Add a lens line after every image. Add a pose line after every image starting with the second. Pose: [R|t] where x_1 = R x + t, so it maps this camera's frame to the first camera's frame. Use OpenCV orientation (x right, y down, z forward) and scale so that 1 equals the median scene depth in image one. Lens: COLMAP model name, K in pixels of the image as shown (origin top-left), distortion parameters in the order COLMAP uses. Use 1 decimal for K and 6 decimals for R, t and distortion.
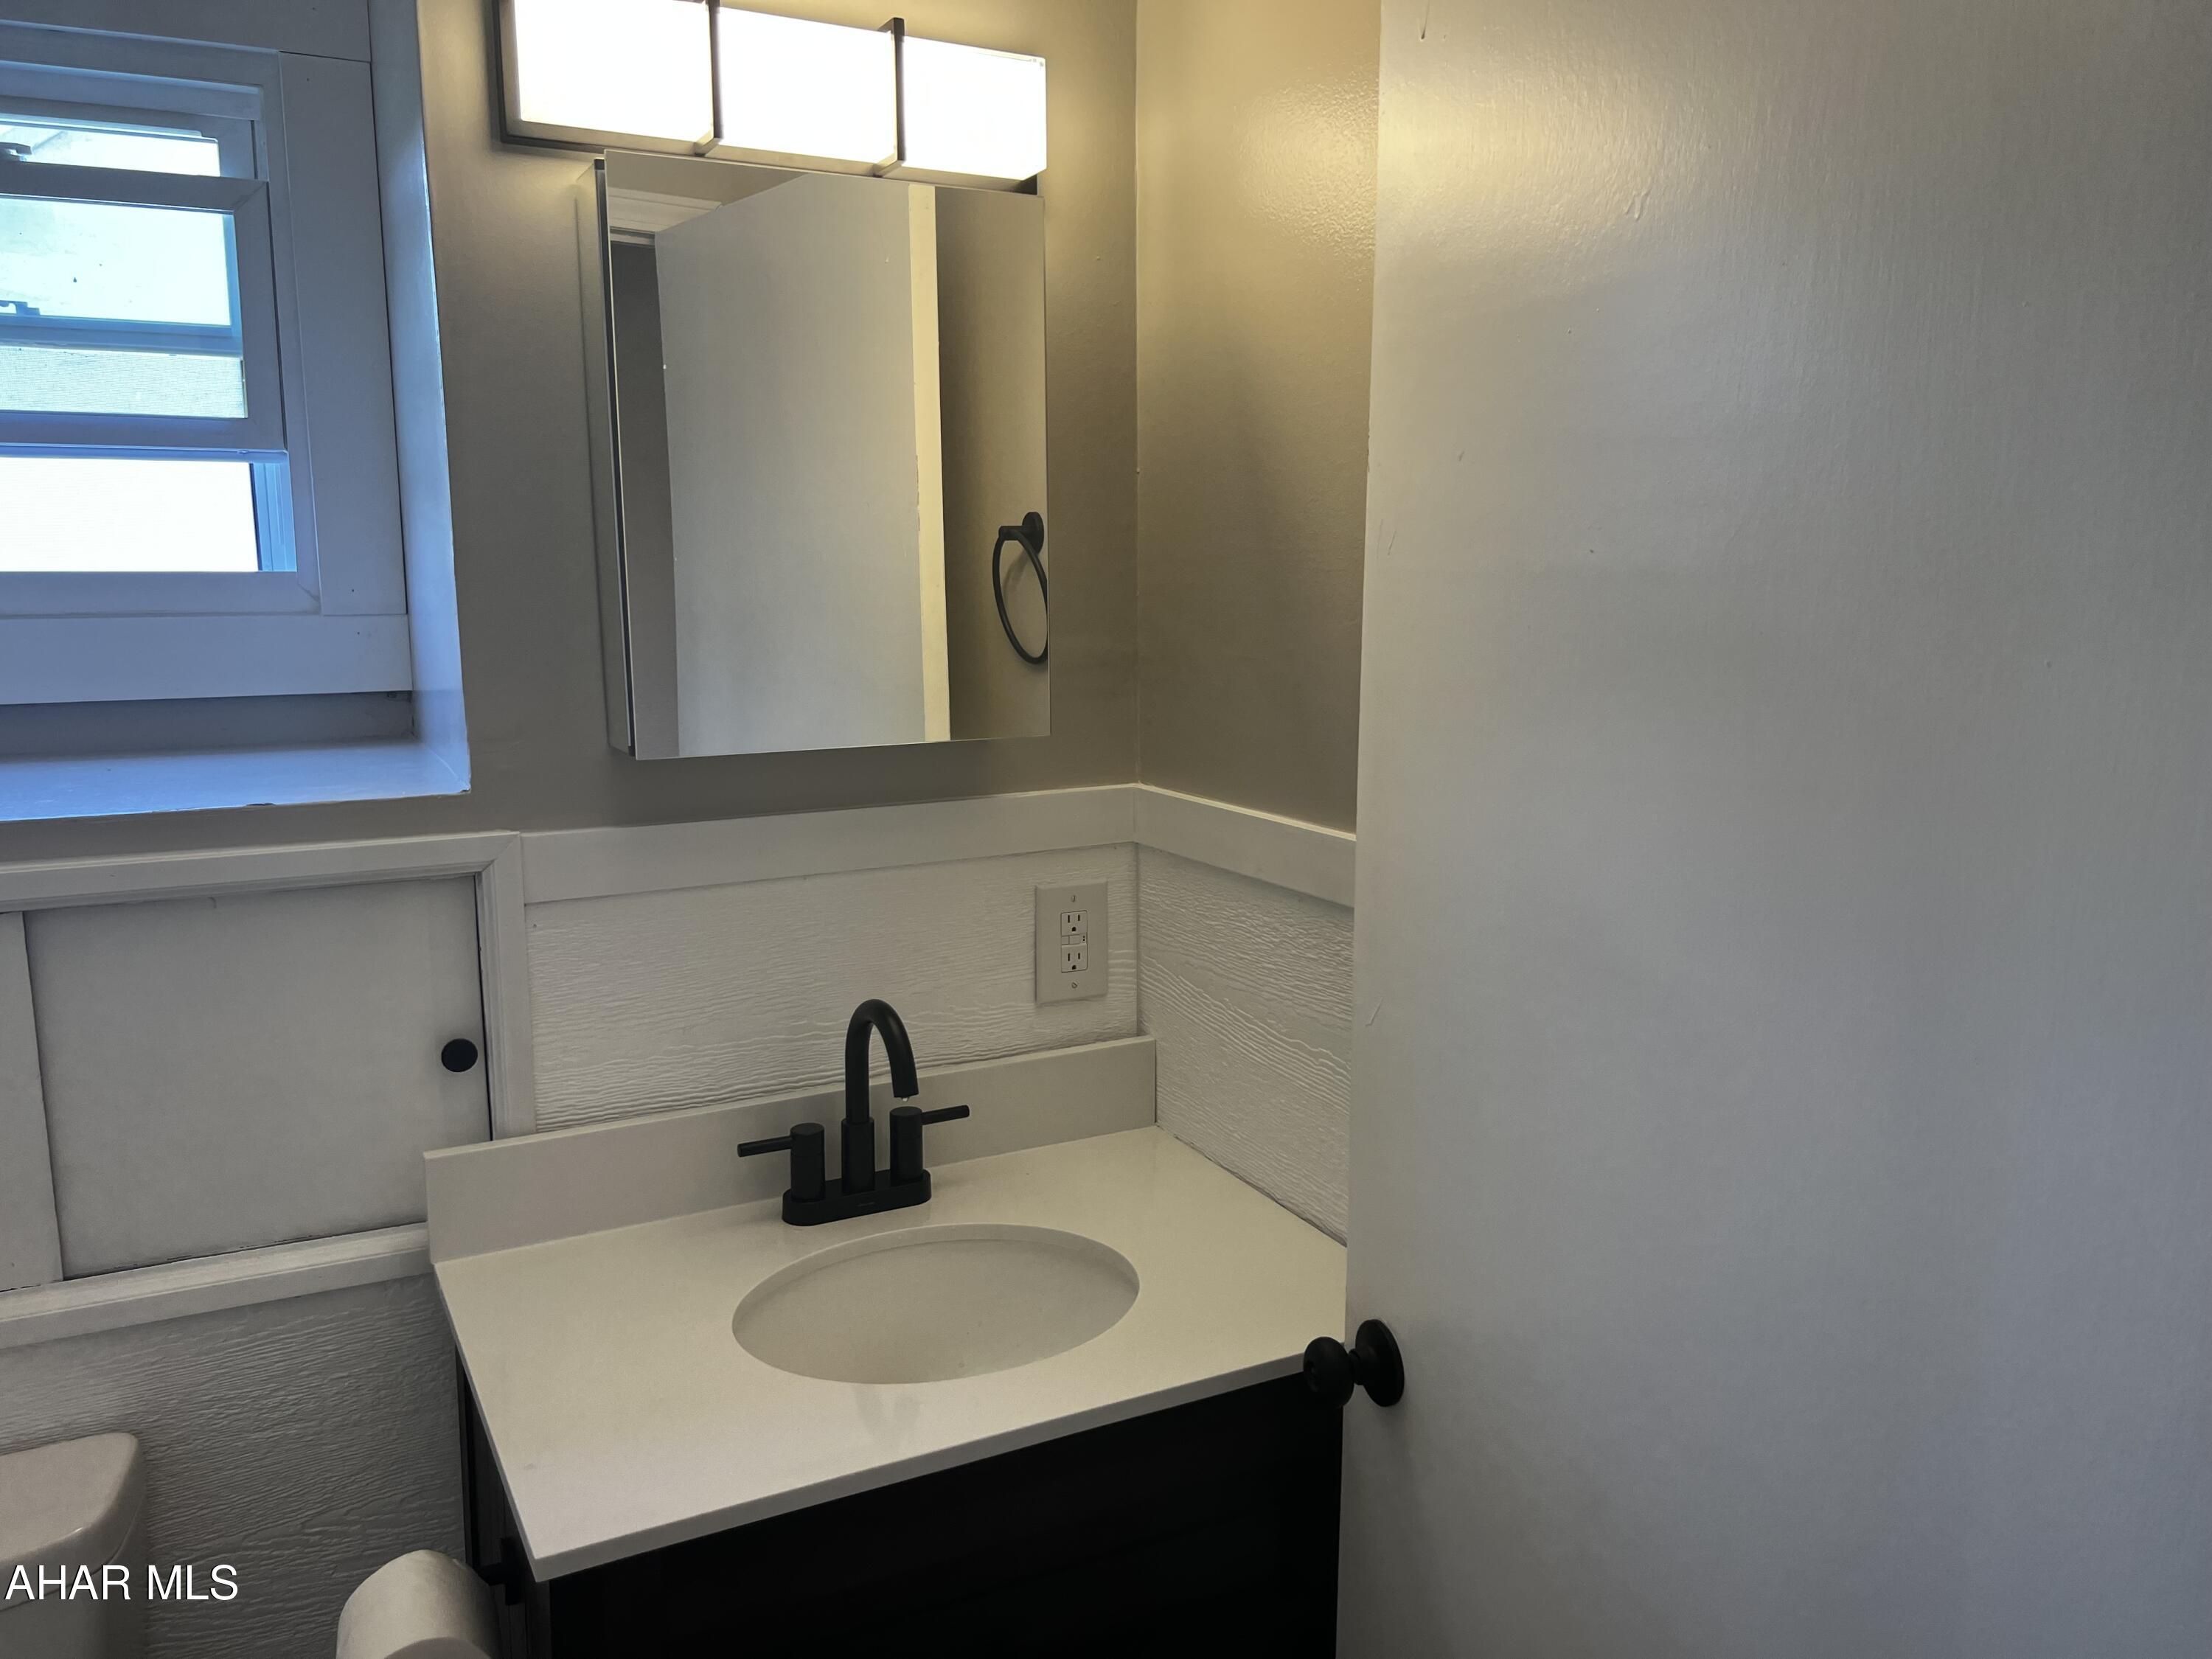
lens RADIAL K [[1656.0, 0, 1115.8], [0, 1656.0, 821.7], [0, 0, 1]] dist [0.069242, -0.090031]
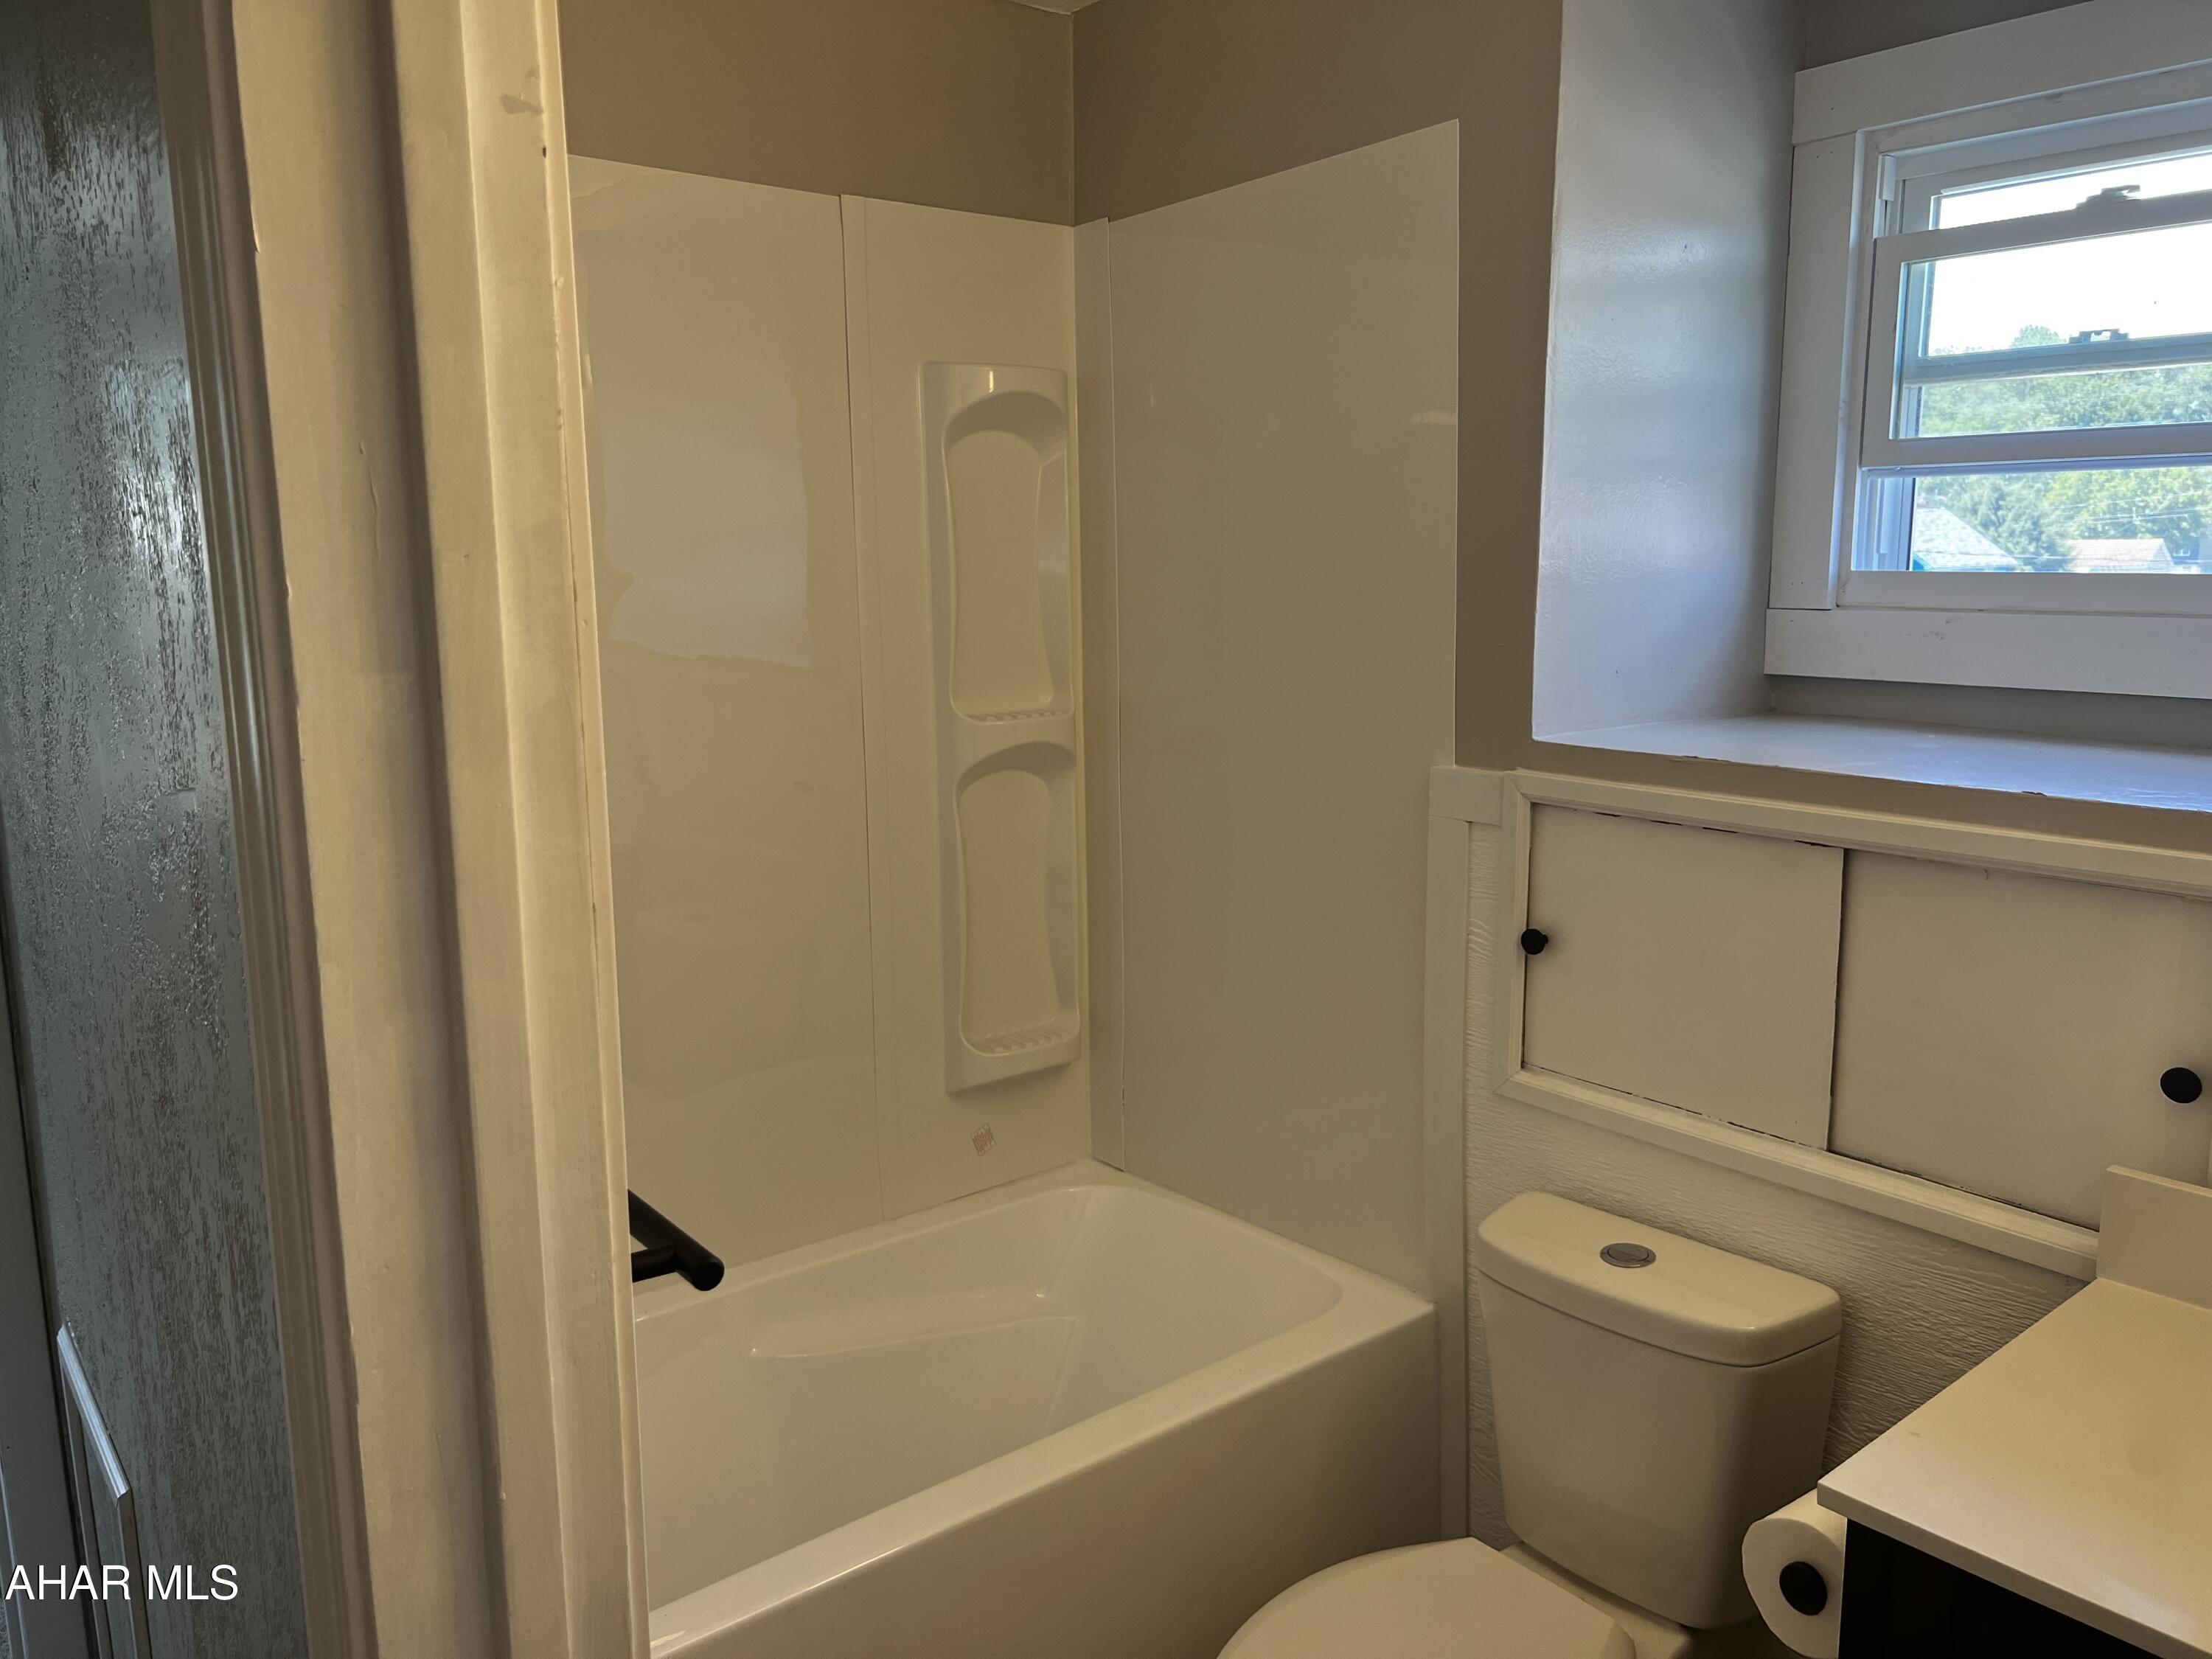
lens RADIAL K [[1656.0, 0, 1115.8], [0, 1656.0, 821.7], [0, 0, 1]] dist [0.069242, -0.090031]
pose [[0.191973, 0.154348, -0.969187, 0.406019], [-0.152631, 0.980234, 0.125874, -0.036263], [0.969459, 0.123763, 0.211737, 0.198015]]
